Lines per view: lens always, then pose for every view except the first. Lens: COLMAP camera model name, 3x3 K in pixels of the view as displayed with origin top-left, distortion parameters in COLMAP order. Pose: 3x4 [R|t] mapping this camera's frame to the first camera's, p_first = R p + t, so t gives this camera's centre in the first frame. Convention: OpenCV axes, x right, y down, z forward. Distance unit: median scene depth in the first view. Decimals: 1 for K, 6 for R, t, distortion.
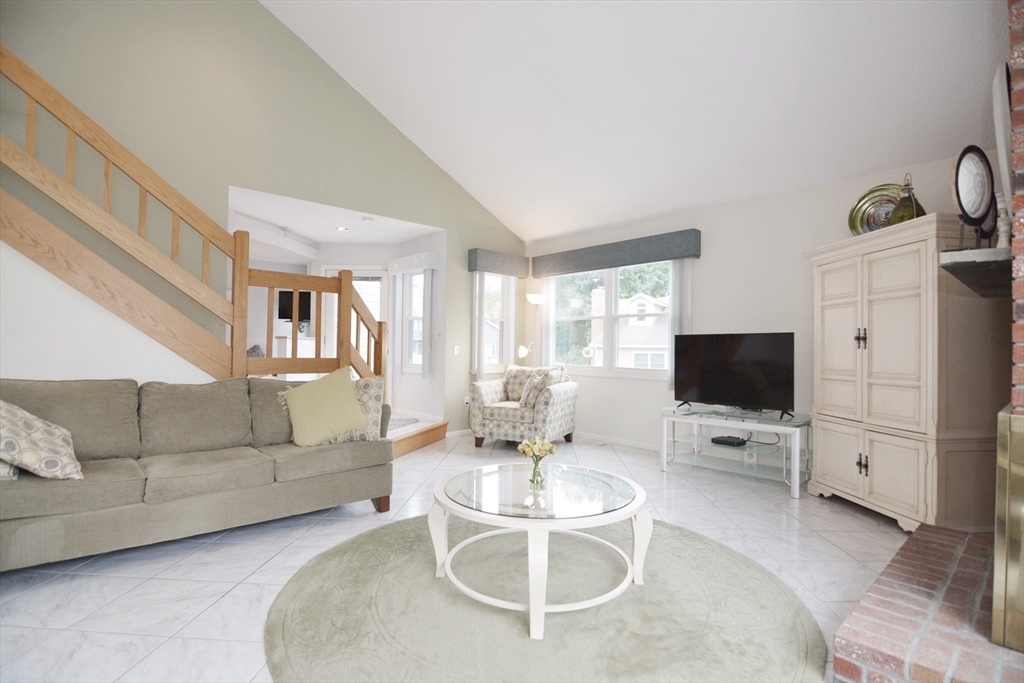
lens RADIAL K [[492.8, 0, 510.1], [0, 492.8, 341.5], [0, 0, 1]] dist [-0.001147, -0.000327]
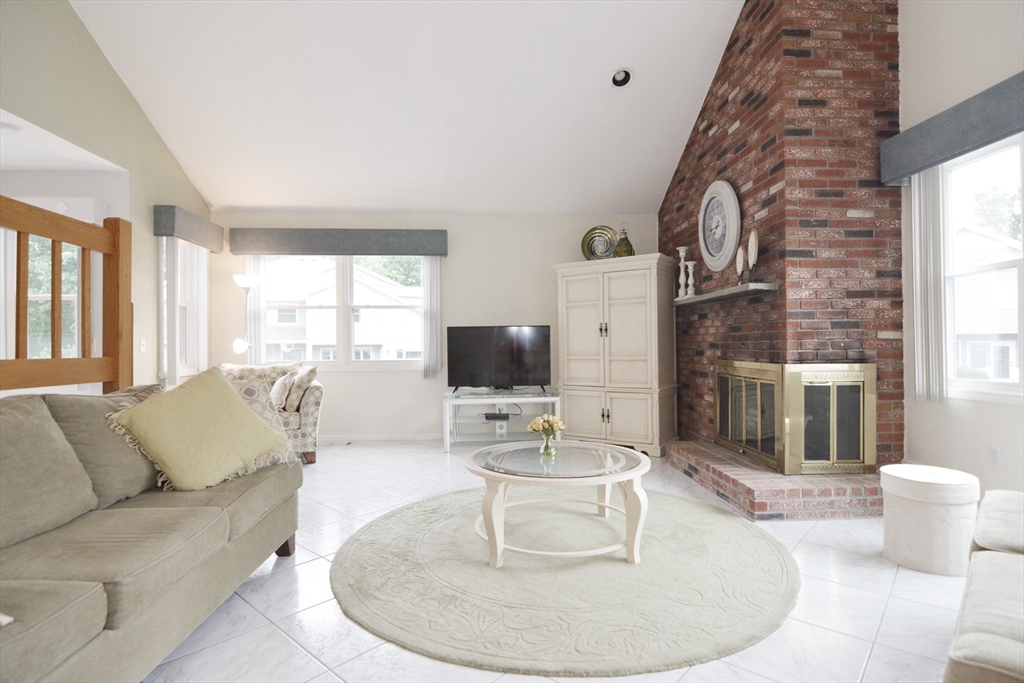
lens RADIAL K [[521.2, 0, 512.1], [0, 521.2, 339.5], [0, 0, 1]] dist [-0.000559, -0.007324]
pose [[0.634403, -0.009814, 0.772940, -0.455953], [0.003650, 0.999946, 0.009700, 0.004683], [-0.772994, -0.003333, 0.634405, 0.159091]]
